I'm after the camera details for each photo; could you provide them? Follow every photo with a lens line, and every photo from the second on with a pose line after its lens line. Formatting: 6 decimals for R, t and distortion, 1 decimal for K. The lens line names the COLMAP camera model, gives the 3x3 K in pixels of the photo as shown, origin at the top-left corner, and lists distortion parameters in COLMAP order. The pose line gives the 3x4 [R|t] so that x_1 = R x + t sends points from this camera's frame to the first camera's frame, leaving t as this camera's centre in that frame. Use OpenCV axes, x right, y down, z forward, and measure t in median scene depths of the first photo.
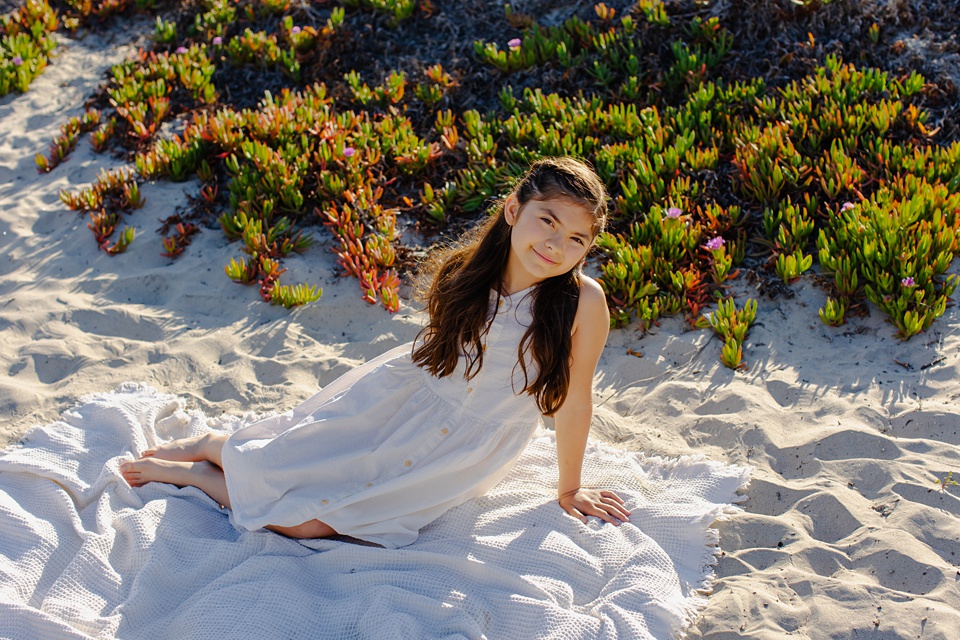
lens RADIAL K [[1419.8, 0, 483.1], [0, 1419.8, 304.7], [0, 0, 1]] dist [0.020935, -0.090828]
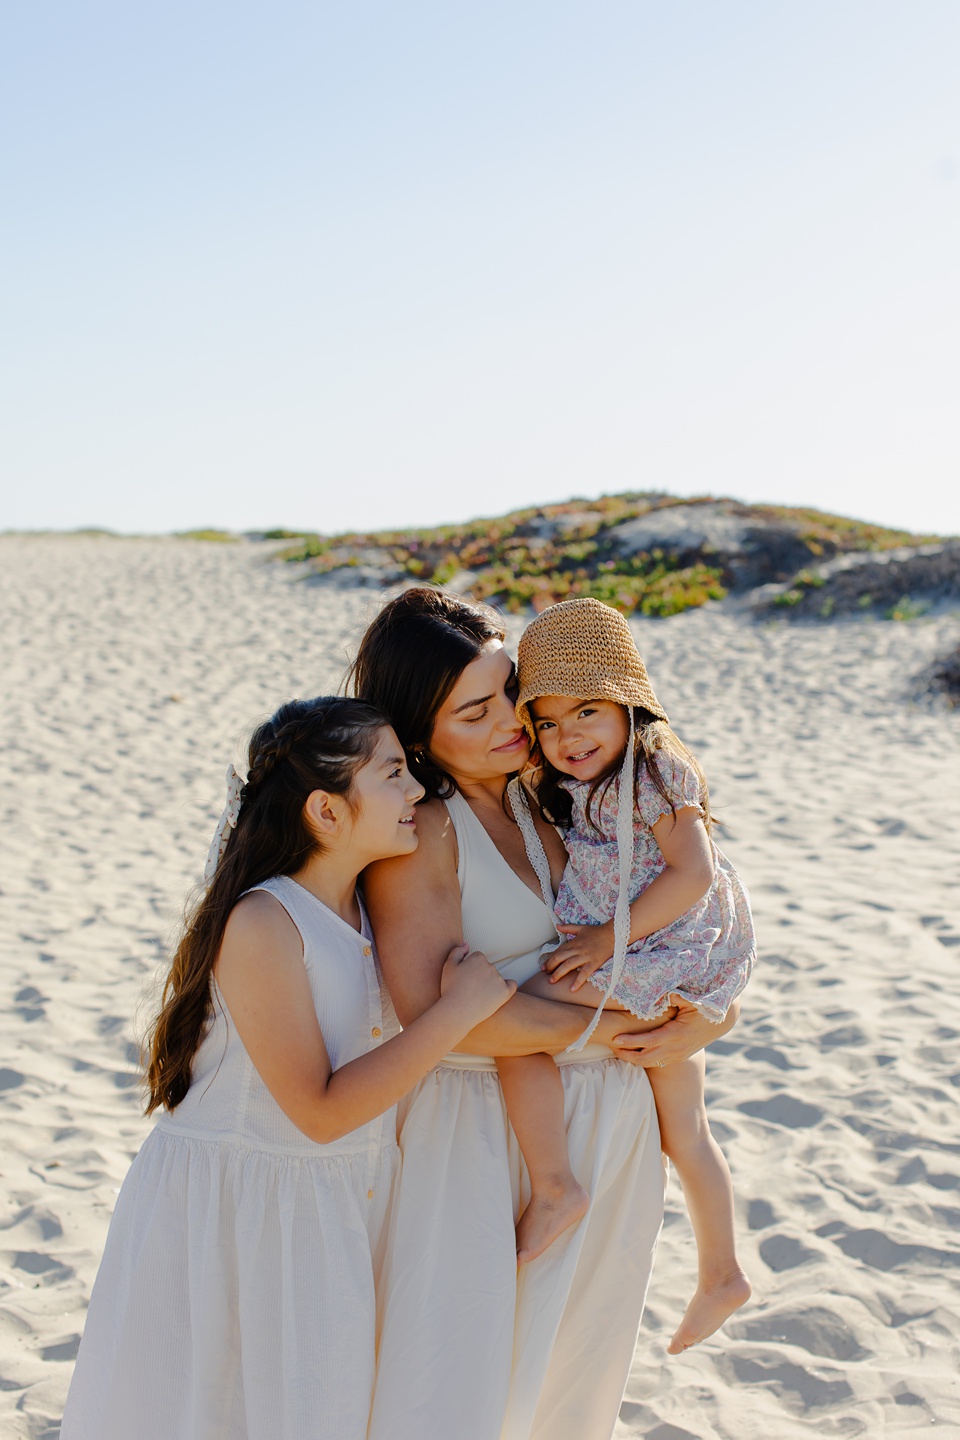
lens RADIAL K [[2104.1, 0, 486.5], [0, 2104.1, 720.5], [0, 0, 1]] dist [0.022381, -0.057781]
pose [[0.971455, 0.025480, -0.235852, 1.002964], [-0.072469, 0.978563, -0.192776, 1.230077], [0.225884, 0.204365, 0.952476, -3.911147]]
